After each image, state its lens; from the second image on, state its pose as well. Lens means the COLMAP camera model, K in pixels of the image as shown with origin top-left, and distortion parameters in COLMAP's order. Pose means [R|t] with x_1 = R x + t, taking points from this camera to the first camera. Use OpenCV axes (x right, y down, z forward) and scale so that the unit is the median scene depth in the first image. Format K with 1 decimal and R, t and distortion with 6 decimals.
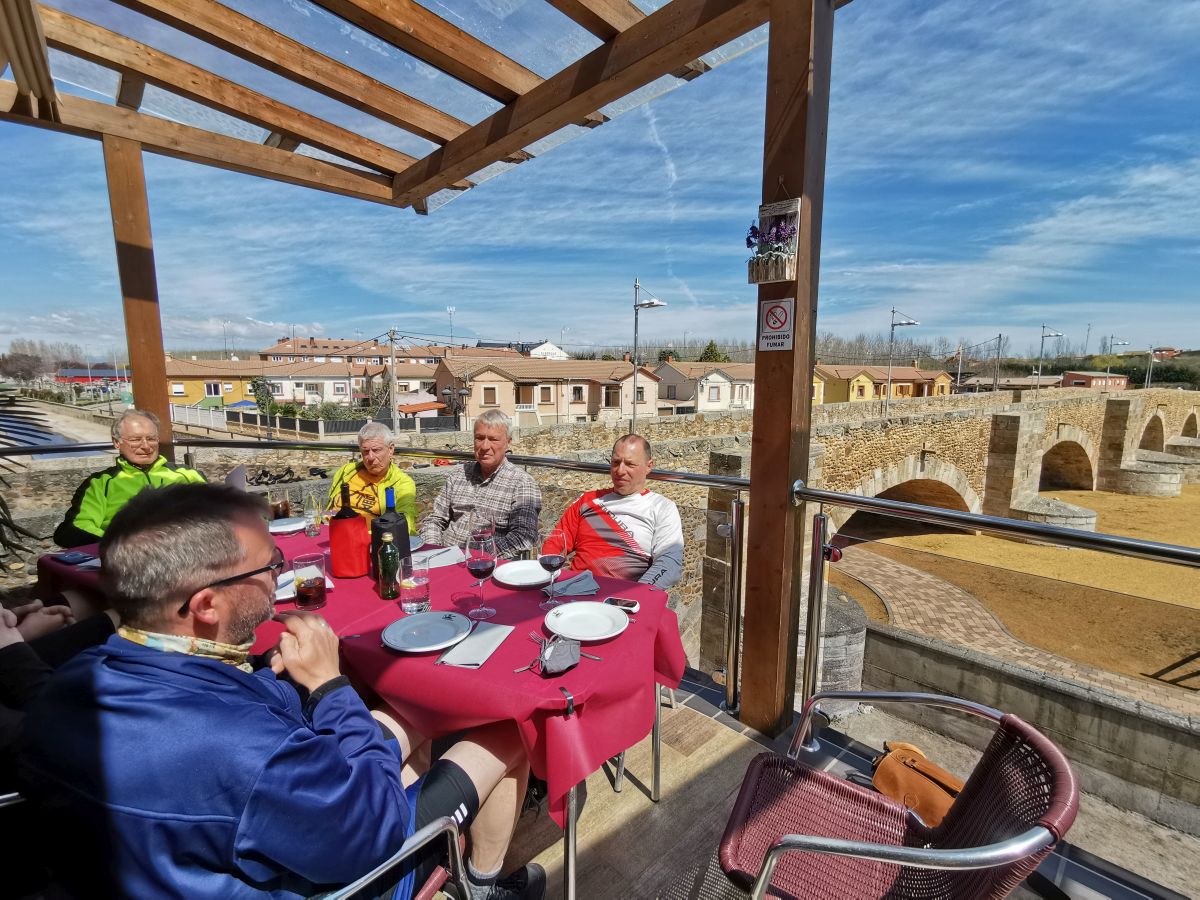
lens RADIAL K [[552.2, 0, 622.6], [0, 552.2, 447.5], [0, 0, 1]] dist [0.037467, 0.002631]
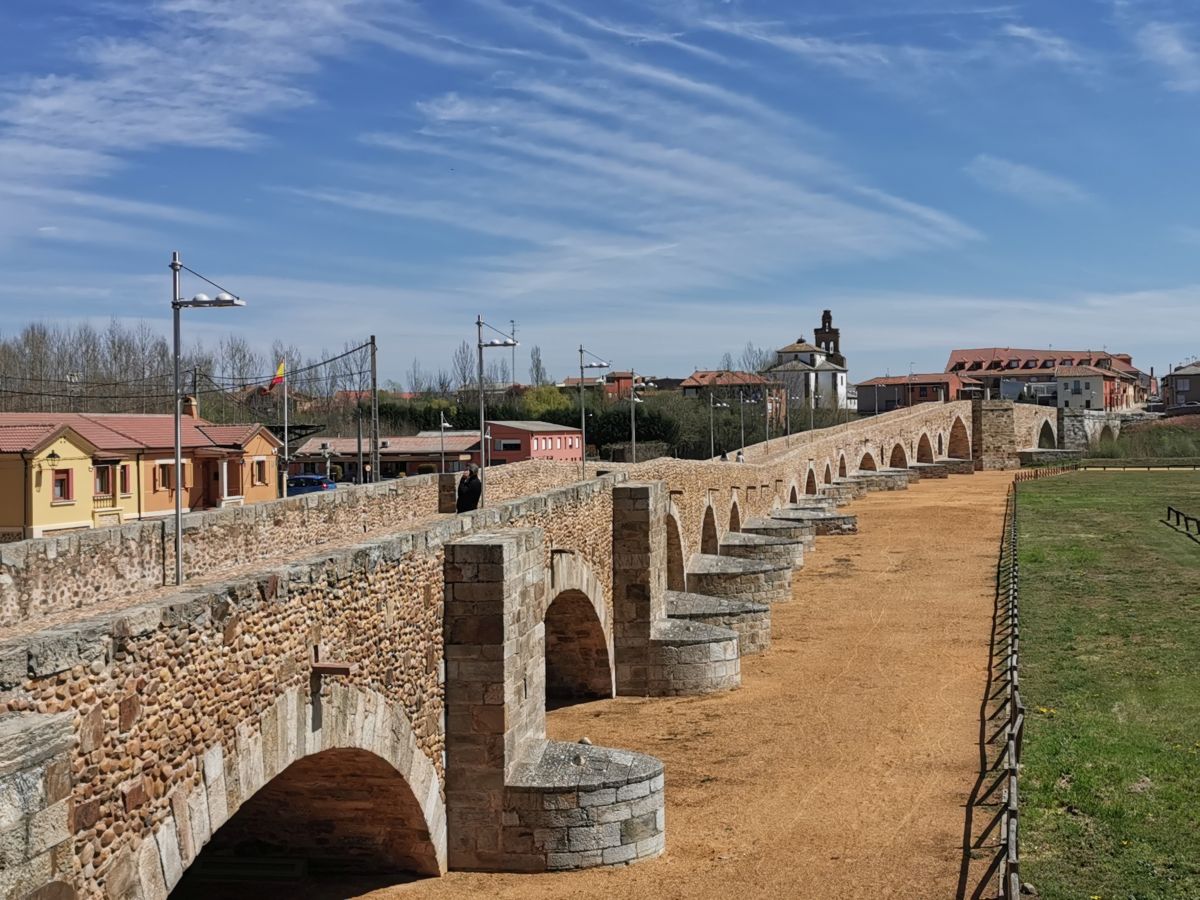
lens RADIAL K [[1575.4, 0, 622.6], [0, 1575.4, 411.0], [0, 0, 1]] dist [0.018294, 0.000000]
pose [[0.727593, -0.013150, 0.685883, 0.012558], [0.112481, 0.988572, -0.100368, -0.026158], [-0.676725, 0.150176, 0.720757, 0.125683]]
